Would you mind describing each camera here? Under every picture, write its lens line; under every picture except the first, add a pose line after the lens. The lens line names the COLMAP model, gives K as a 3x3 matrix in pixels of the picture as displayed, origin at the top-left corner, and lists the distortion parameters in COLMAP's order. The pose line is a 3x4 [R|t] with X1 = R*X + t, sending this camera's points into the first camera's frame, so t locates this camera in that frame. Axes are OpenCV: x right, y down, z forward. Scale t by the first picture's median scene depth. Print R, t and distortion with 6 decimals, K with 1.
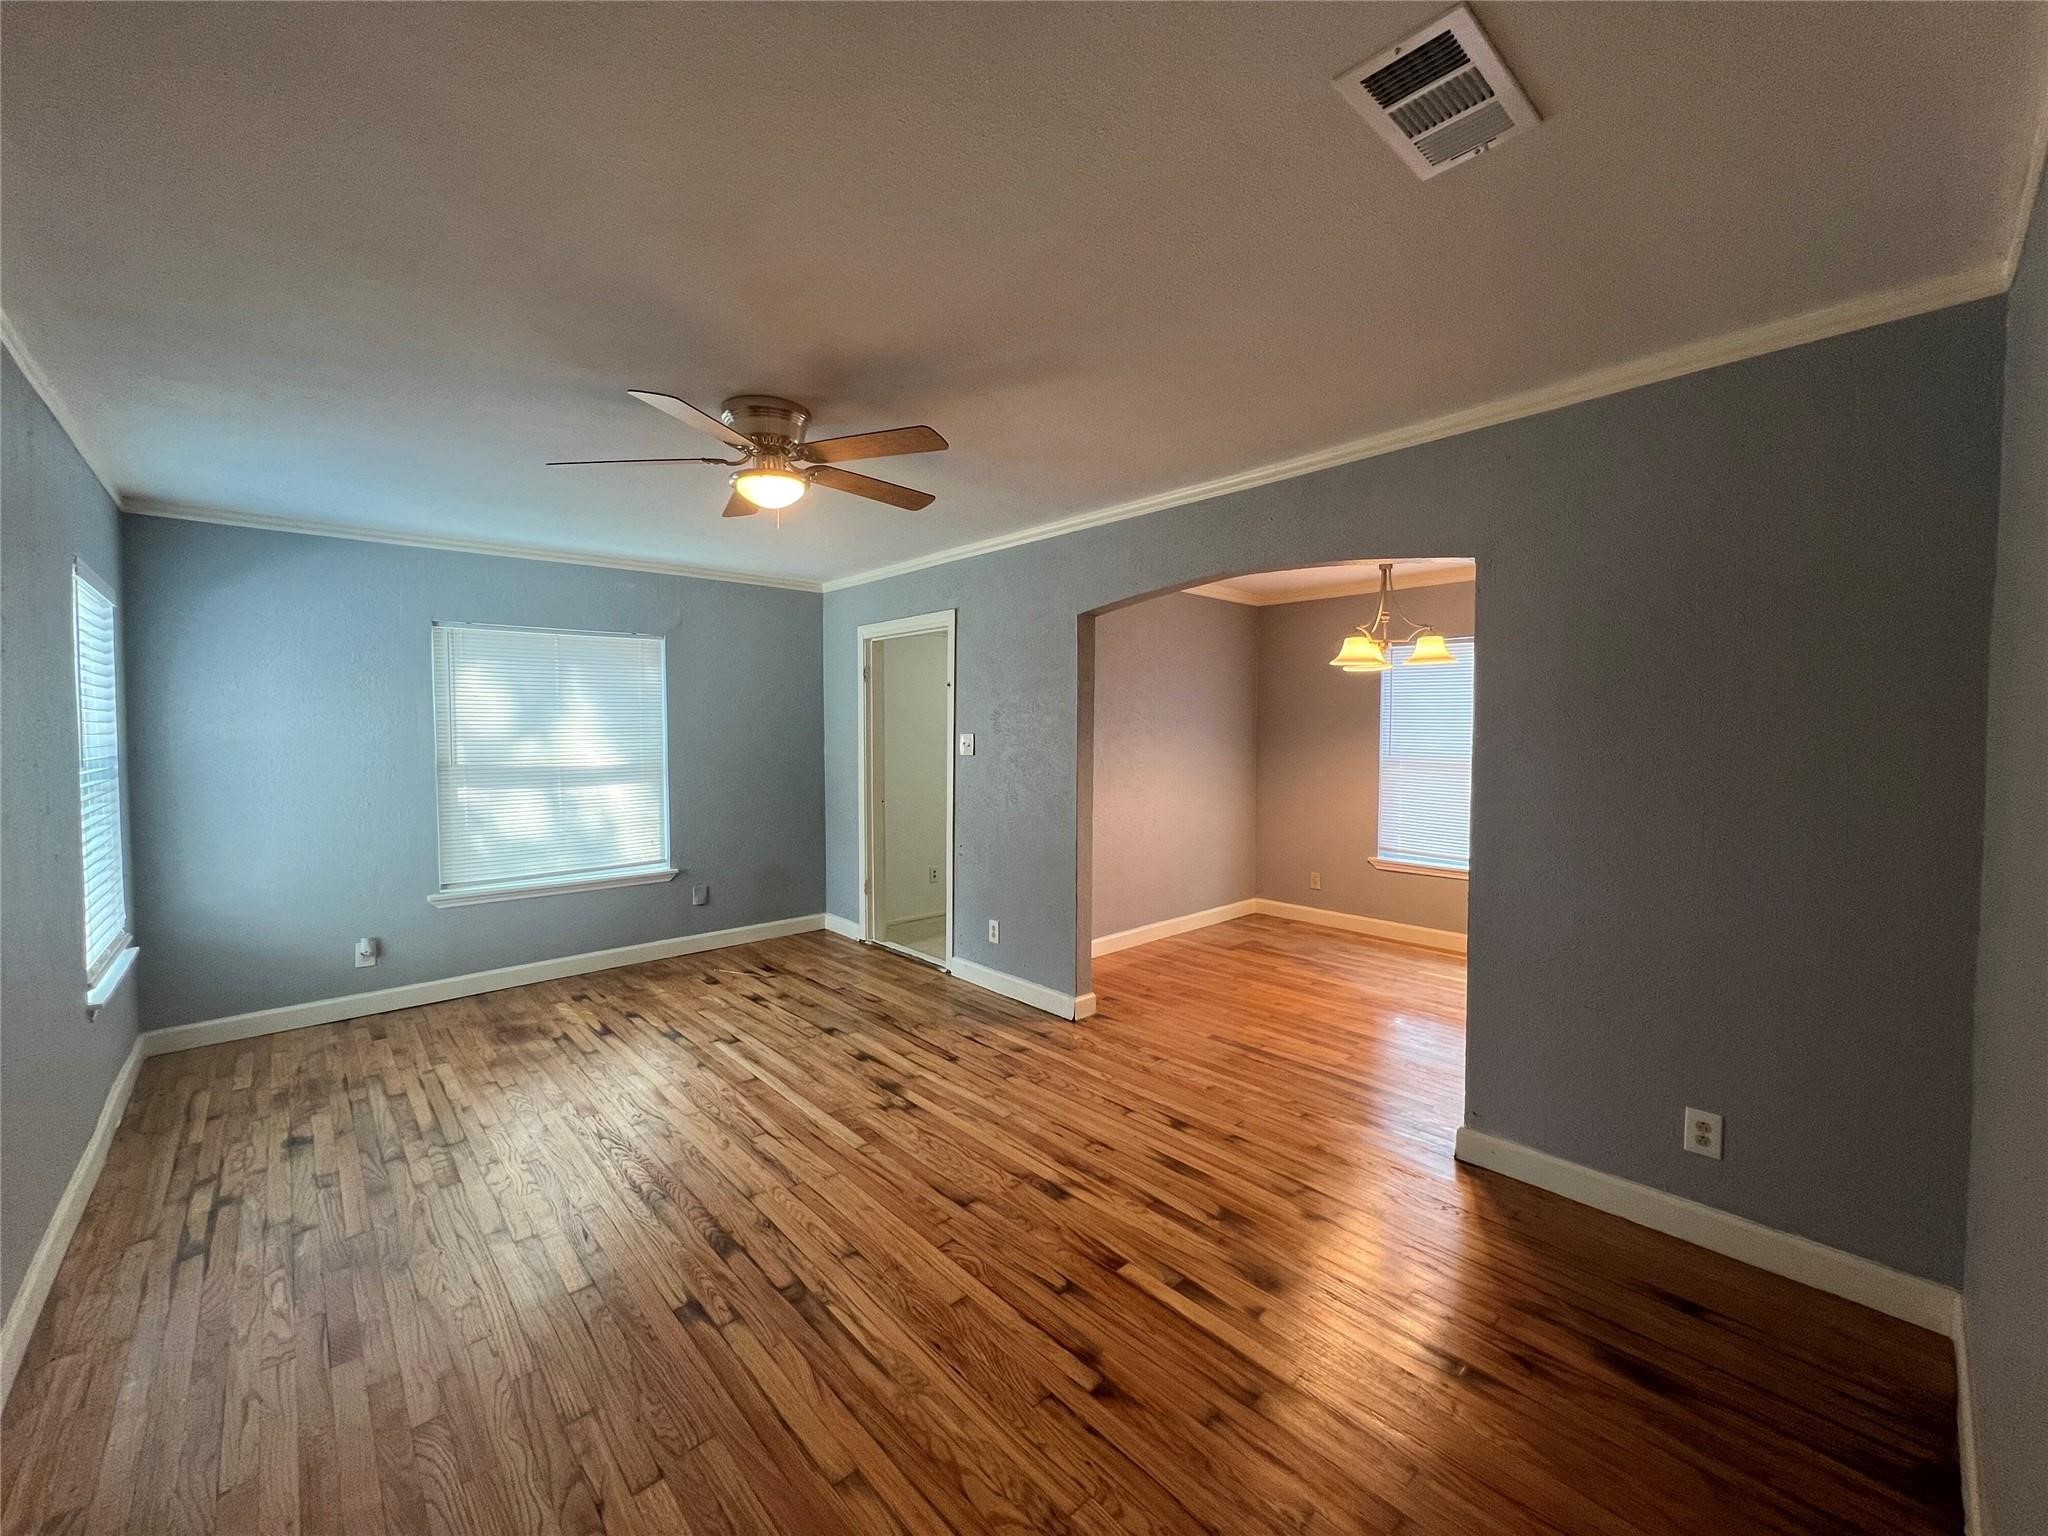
lens RADIAL K [[821.2, 0, 1017.4], [0, 821.2, 767.2], [0, 0, 1]] dist [0.000820, 0.000025]
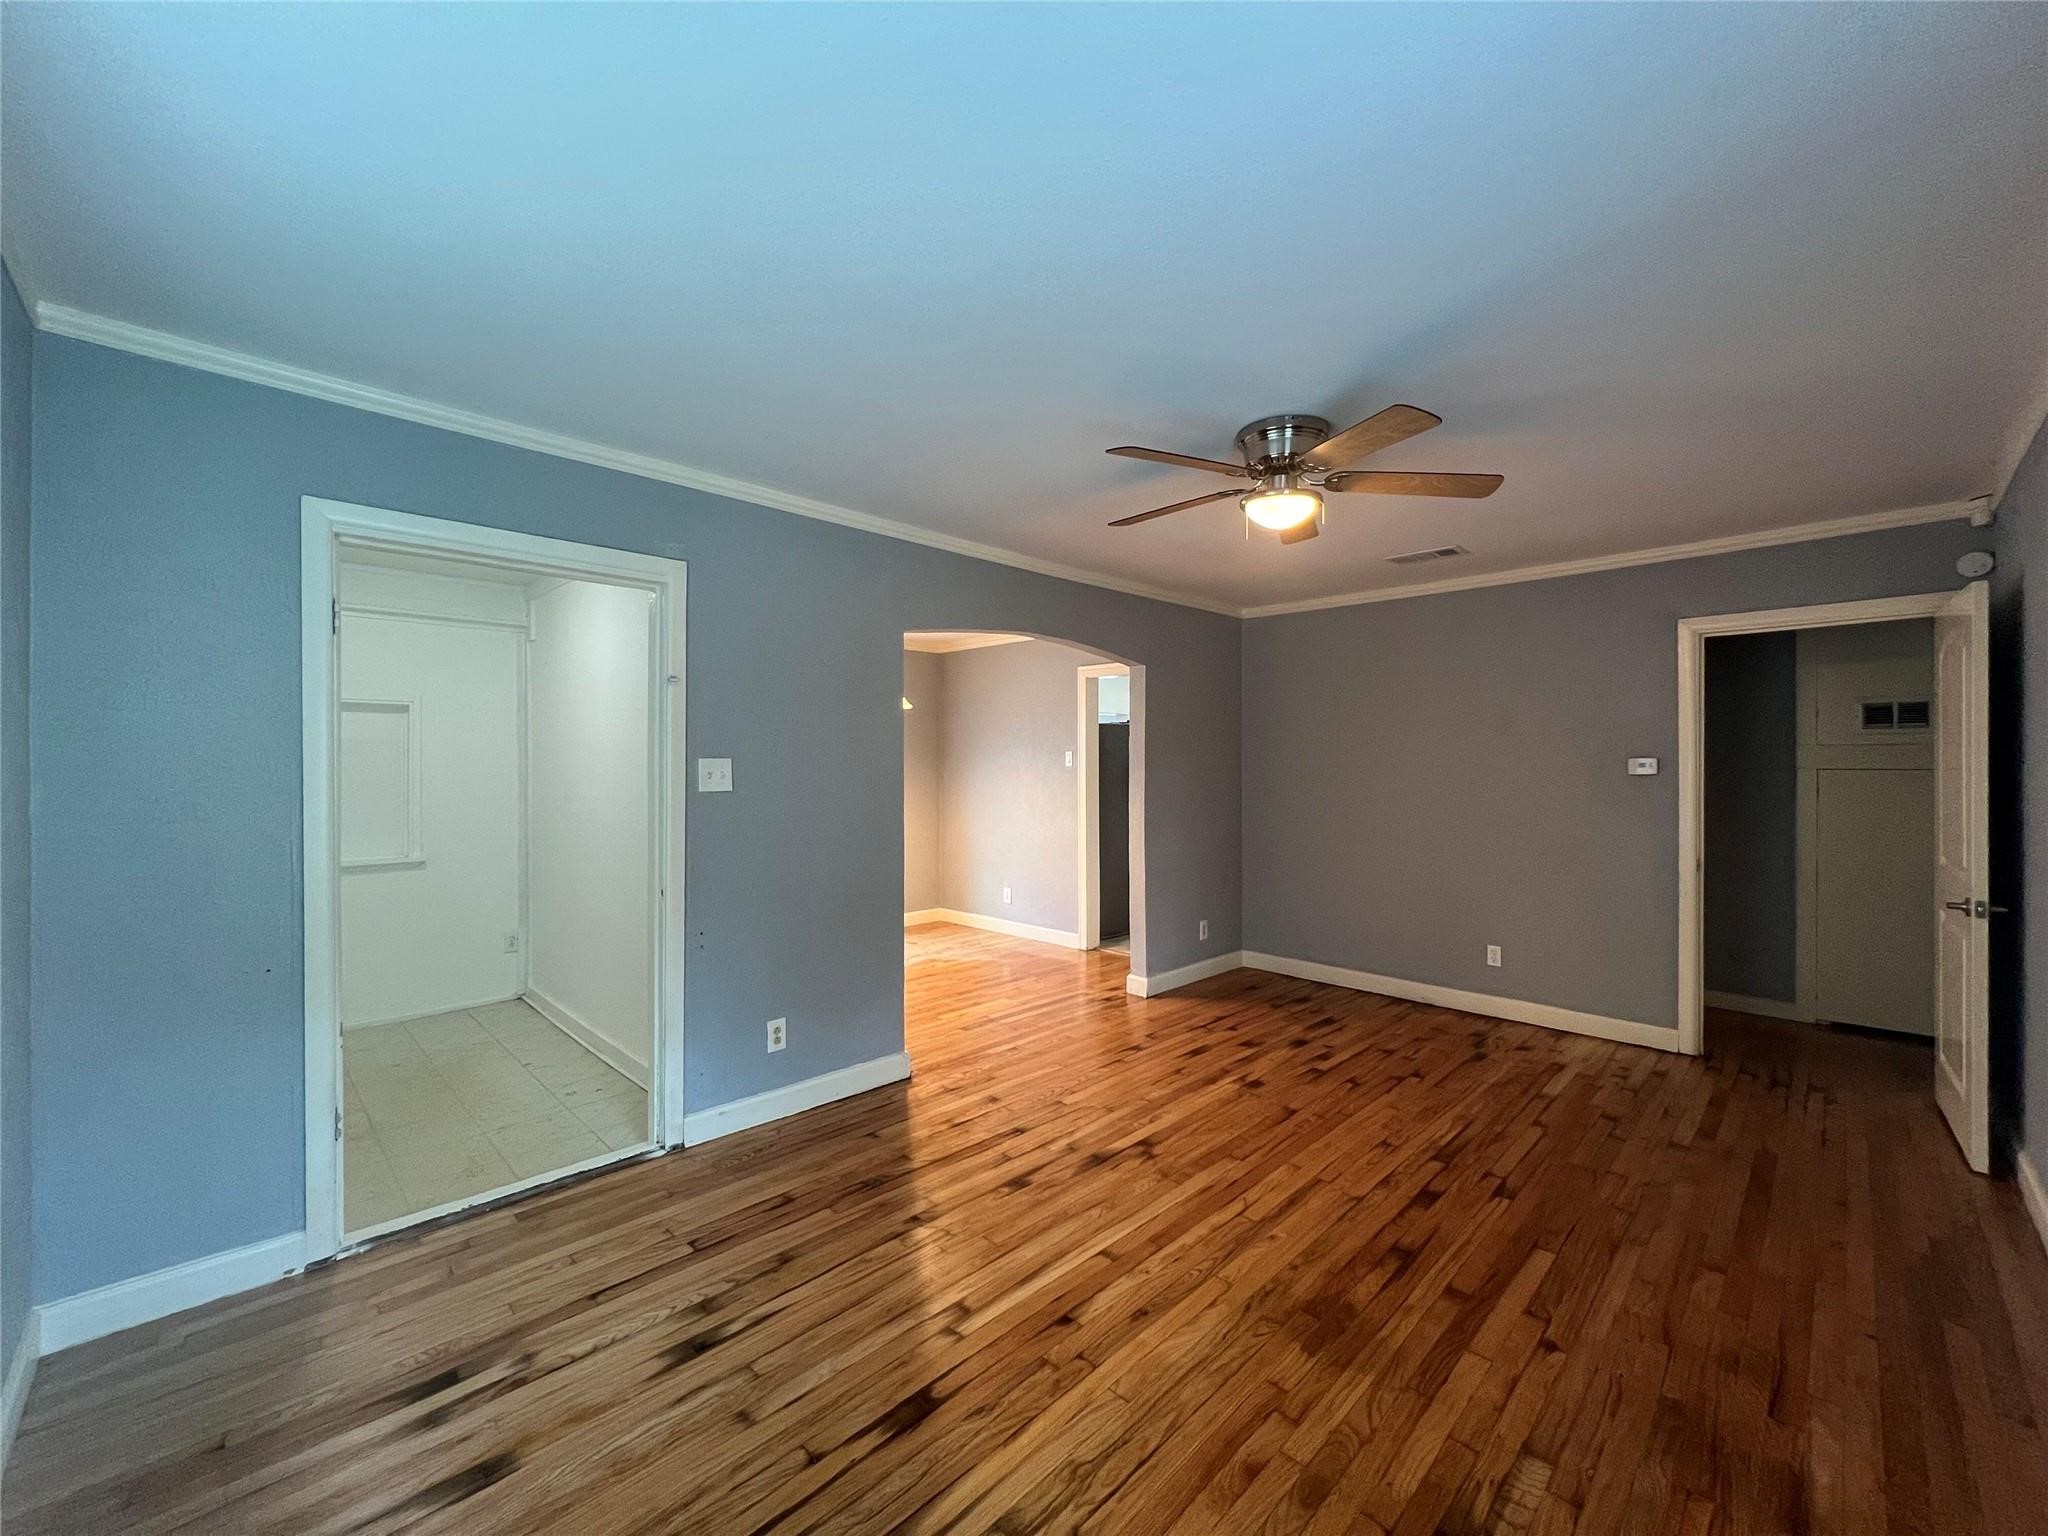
lens RADIAL K [[821.2, 0, 1017.4], [0, 821.2, 767.2], [0, 0, 1]] dist [0.000820, 0.000025]
pose [[-0.046904, 0.000502, 0.998899, -0.951541], [0.041149, 0.999152, 0.001430, -0.032674], [-0.998051, 0.041171, -0.046885, 1.026888]]
